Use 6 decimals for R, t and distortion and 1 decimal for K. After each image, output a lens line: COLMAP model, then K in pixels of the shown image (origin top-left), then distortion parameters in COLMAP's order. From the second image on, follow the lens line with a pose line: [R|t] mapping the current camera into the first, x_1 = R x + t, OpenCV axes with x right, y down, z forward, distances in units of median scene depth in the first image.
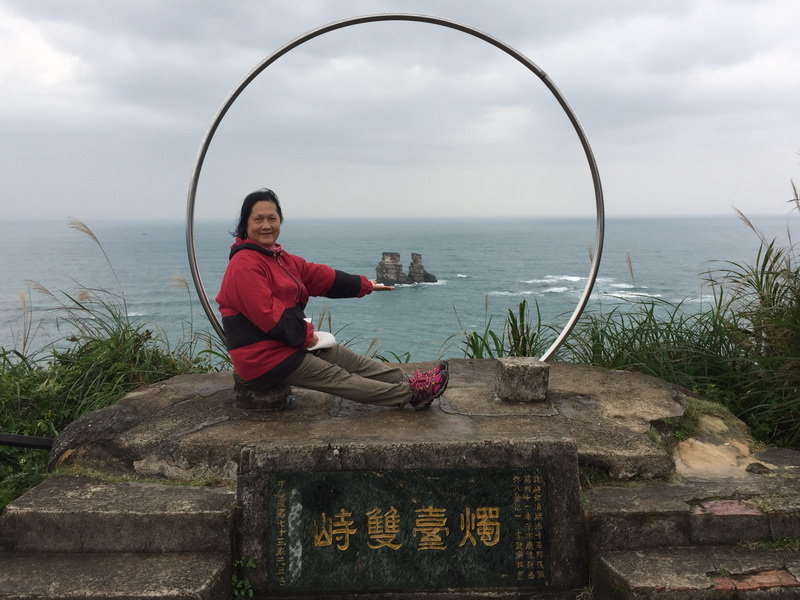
lens RADIAL K [[726.5, 0, 394.7], [0, 726.5, 299.0], [0, 0, 1]] dist [0.057488, -0.118986]
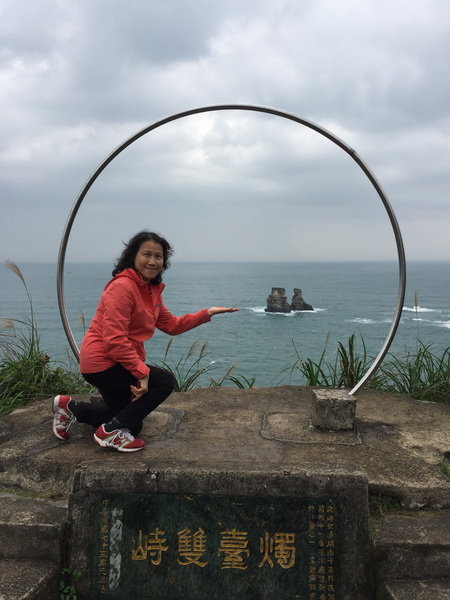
lens RADIAL K [[544.9, 0, 227.0], [0, 544.9, 297.7], [0, 0, 1]] dist [0.057488, -0.118986]
pose [[0.995010, 0.010973, -0.099170, 0.118088], [-0.015427, 0.998901, -0.044263, -0.035772], [0.098575, 0.045572, 0.994086, 0.138195]]
